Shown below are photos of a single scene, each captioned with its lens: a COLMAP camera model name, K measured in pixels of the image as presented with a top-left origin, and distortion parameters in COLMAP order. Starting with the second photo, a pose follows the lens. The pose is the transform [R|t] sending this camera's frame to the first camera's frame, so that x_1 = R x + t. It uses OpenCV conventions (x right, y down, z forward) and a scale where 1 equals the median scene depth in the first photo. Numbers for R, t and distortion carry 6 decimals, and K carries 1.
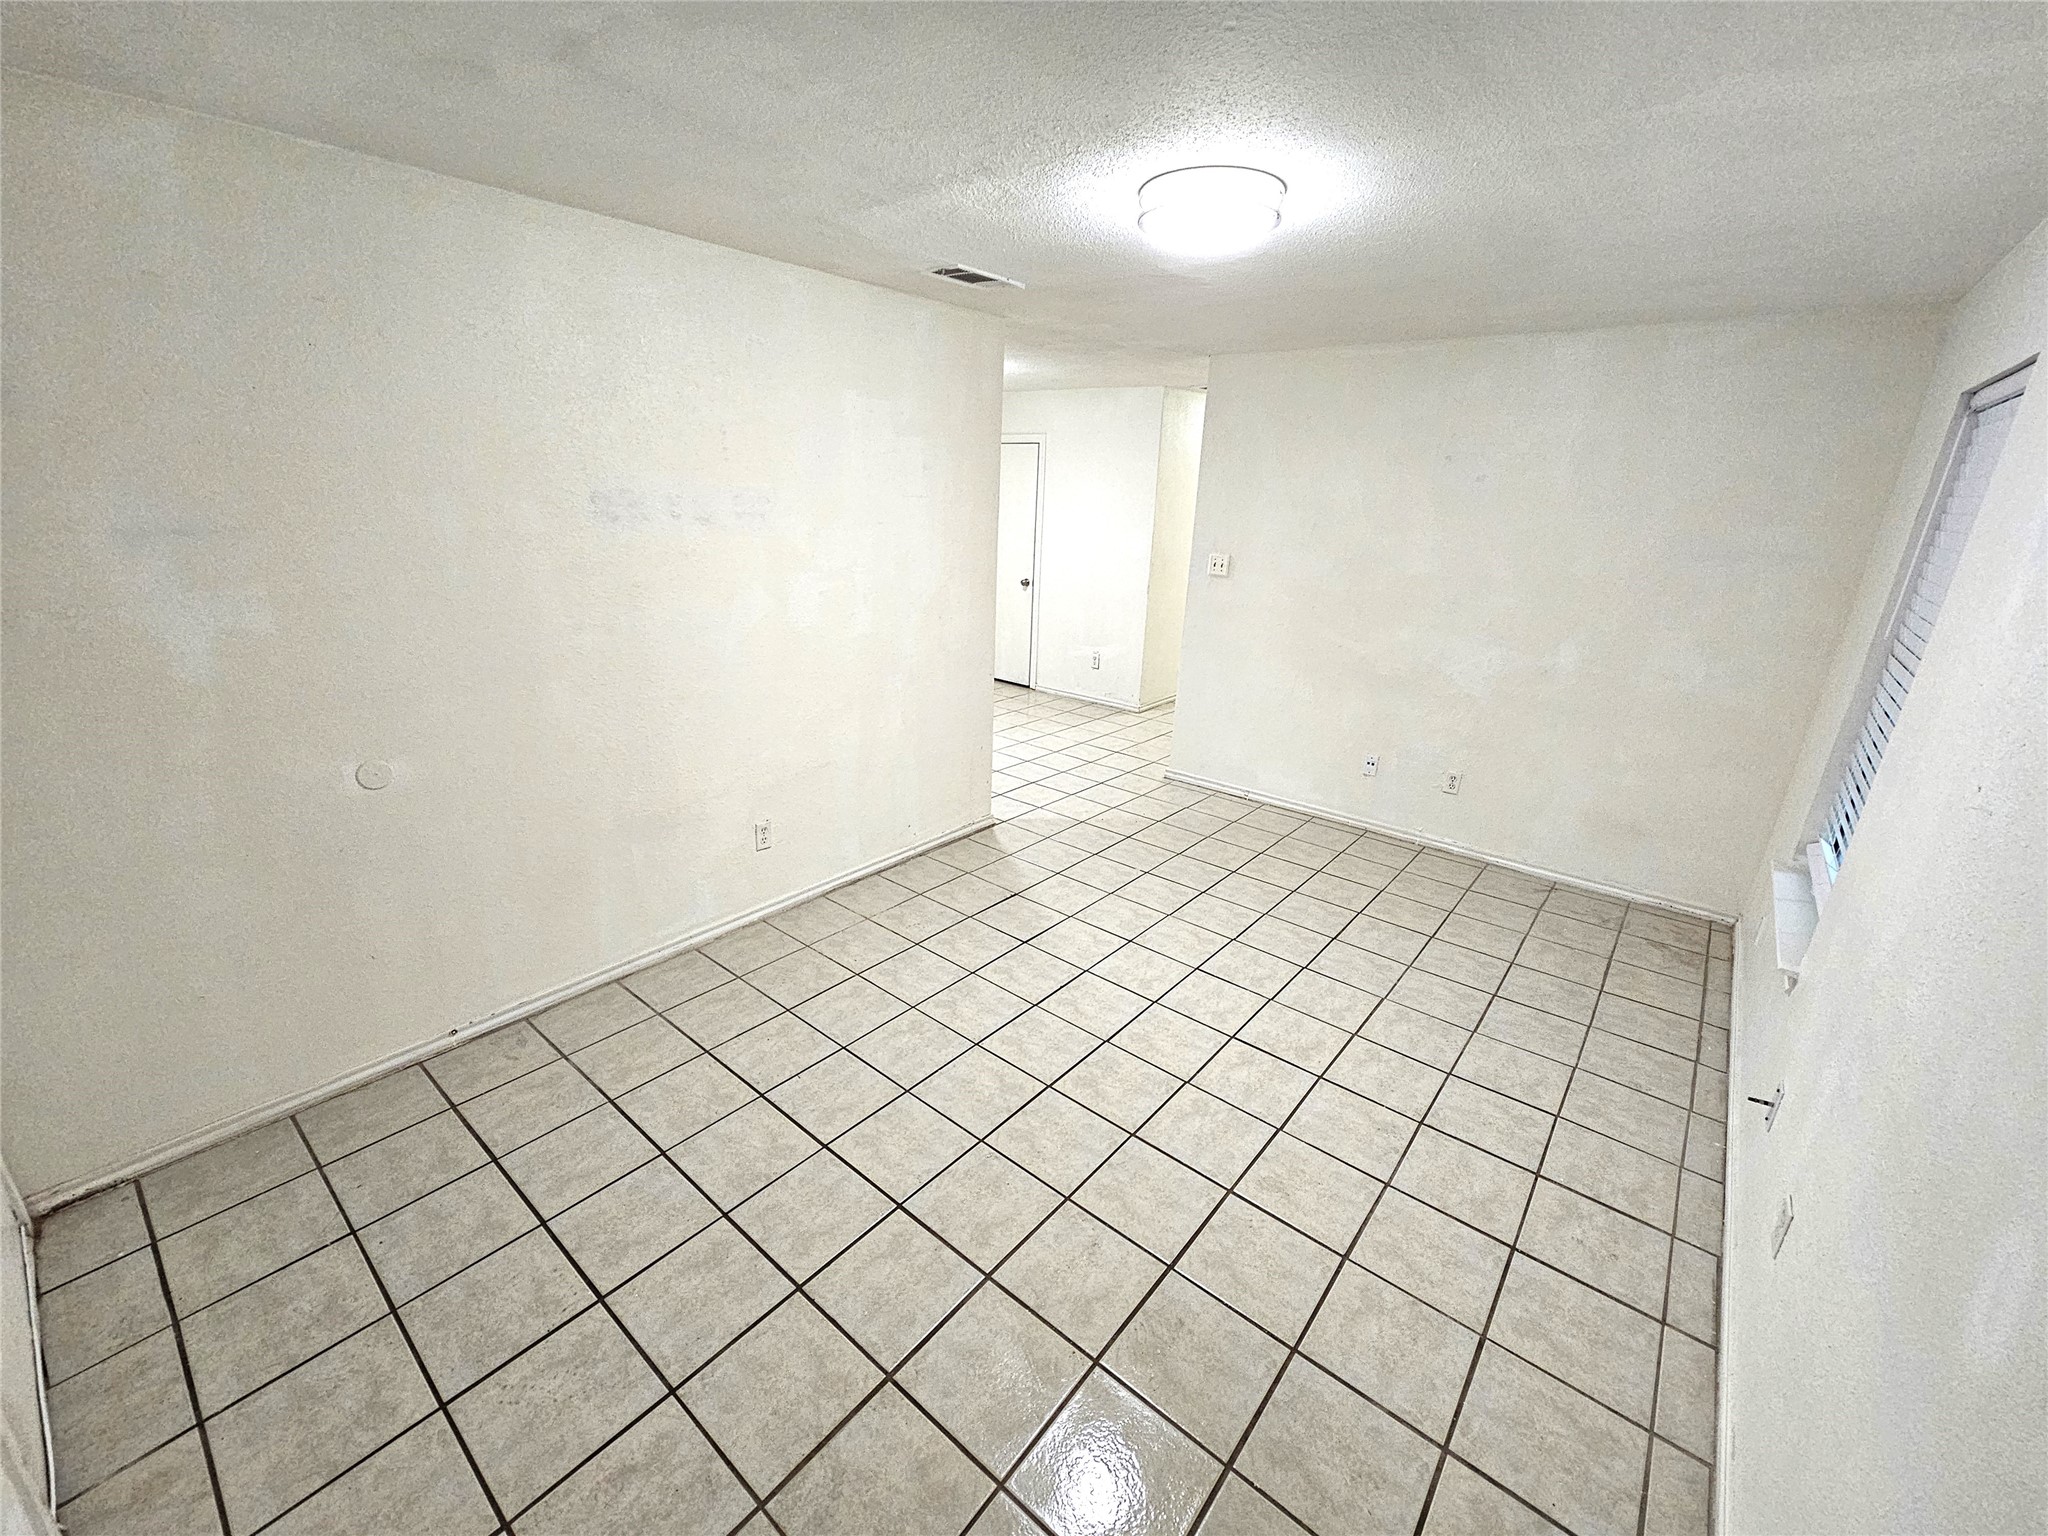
lens RADIAL K [[844.6, 0, 1041.5], [0, 844.6, 754.3], [0, 0, 1]] dist [-0.000527, 0.001611]
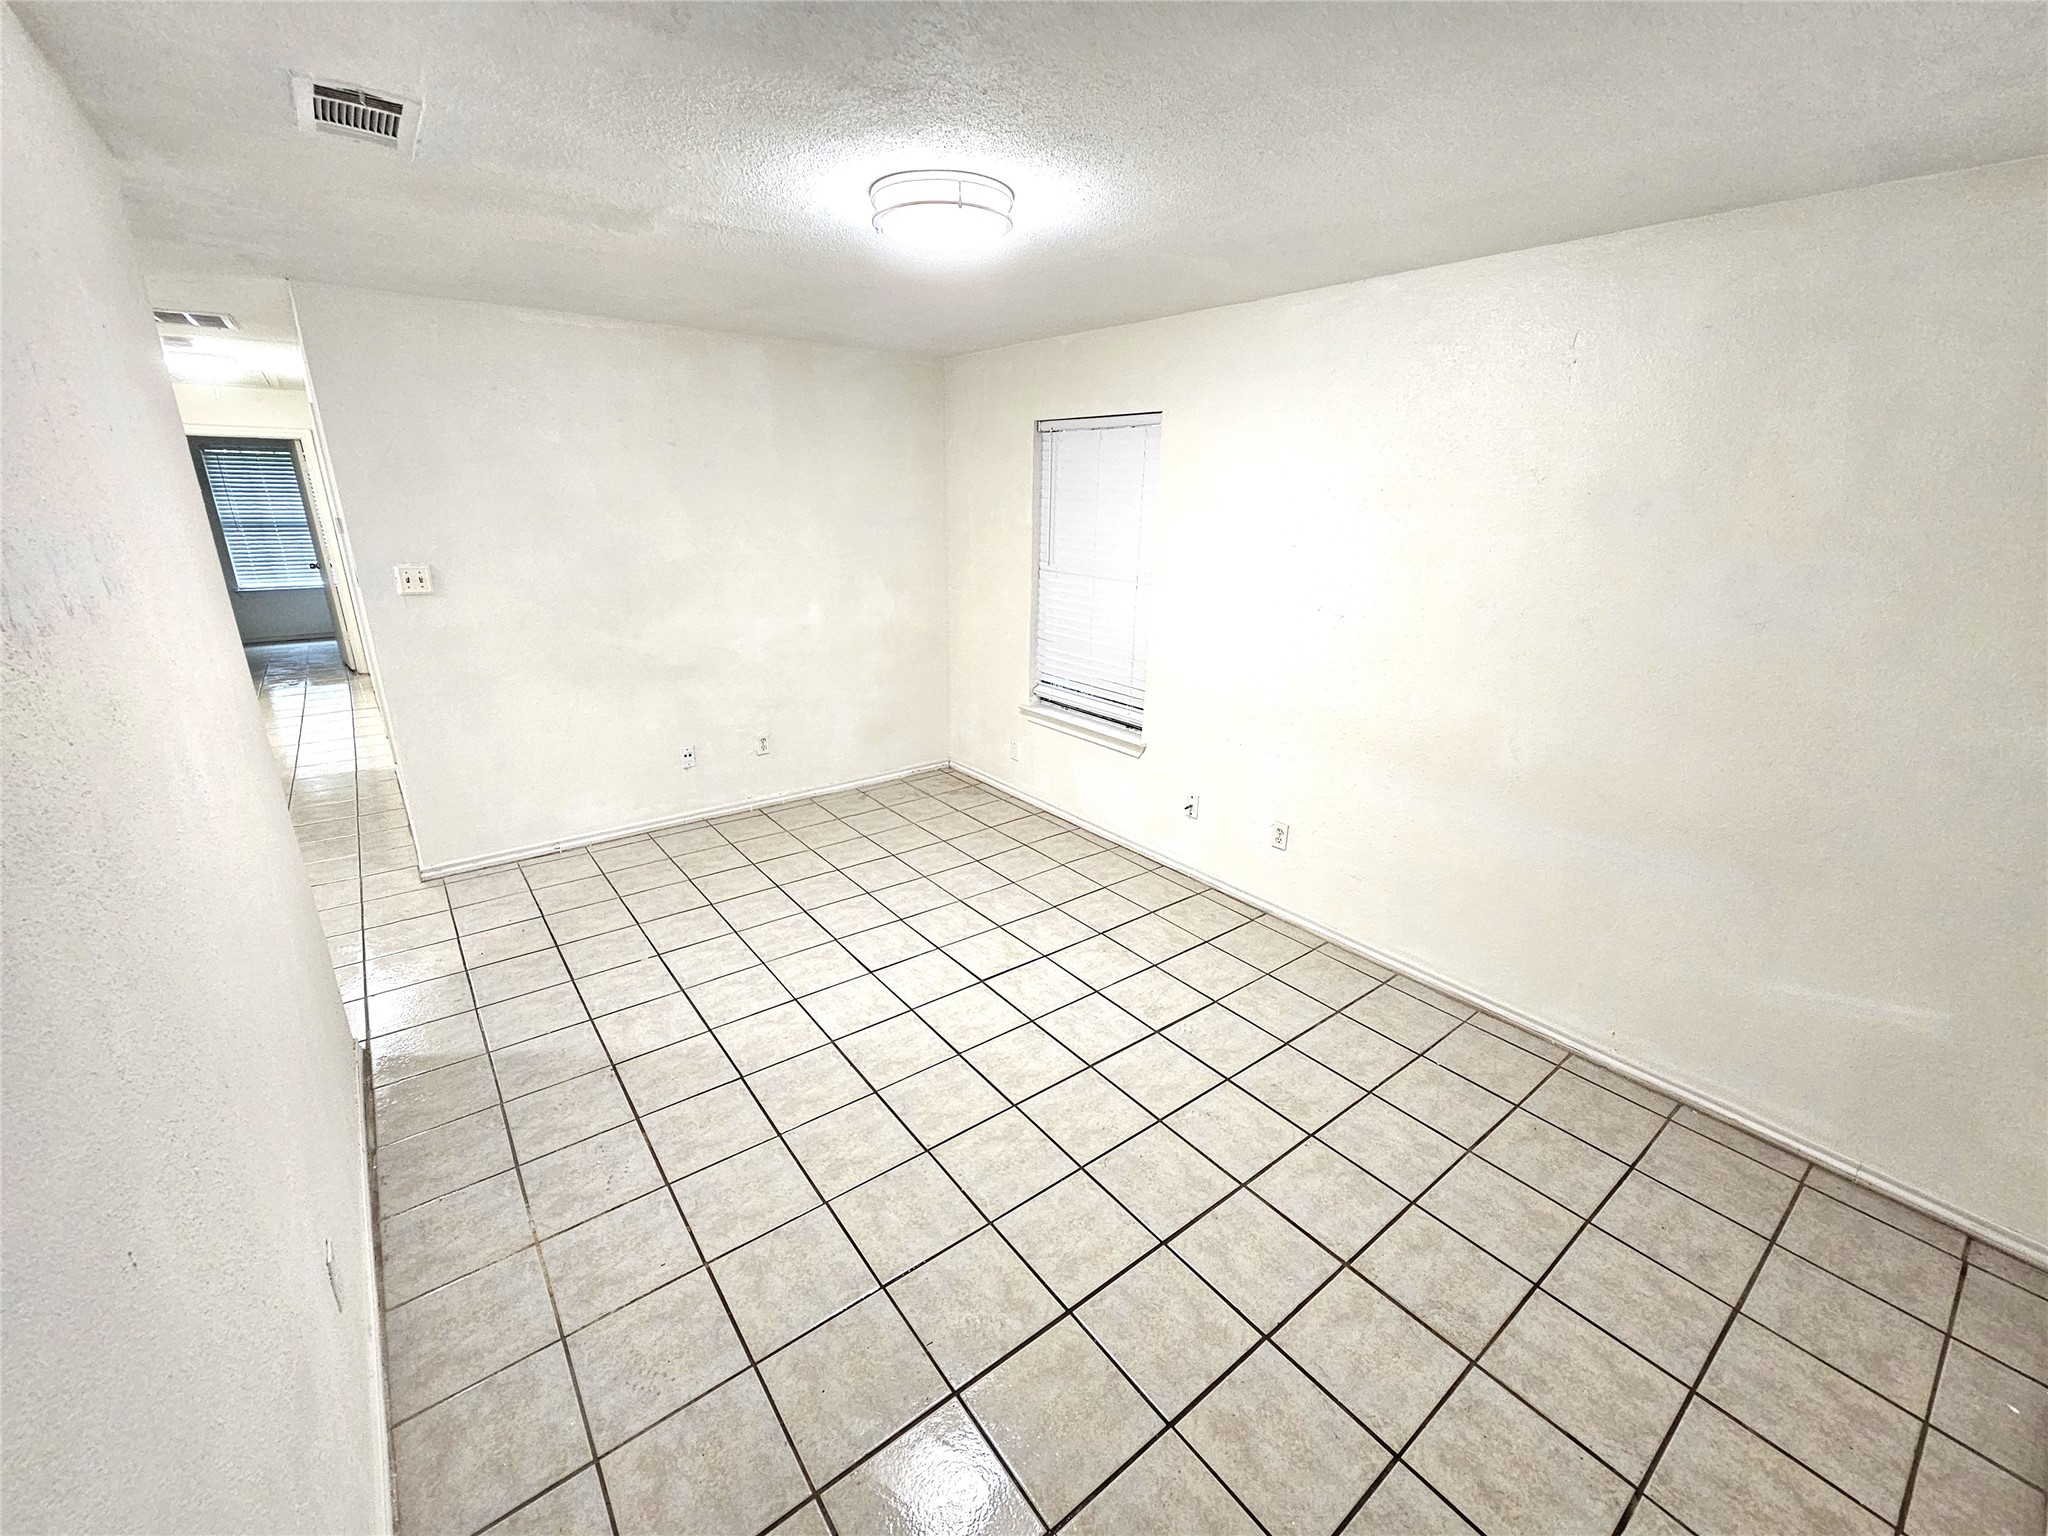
lens RADIAL K [[844.6, 0, 1001.7], [0, 844.6, 761.9], [0, 0, 1]] dist [-0.000527, 0.001611]
pose [[0.237250, -0.327034, 0.914746, -0.532399], [0.286512, 0.923302, 0.255783, -0.161501], [-0.928237, 0.201401, 0.312753, 0.437467]]
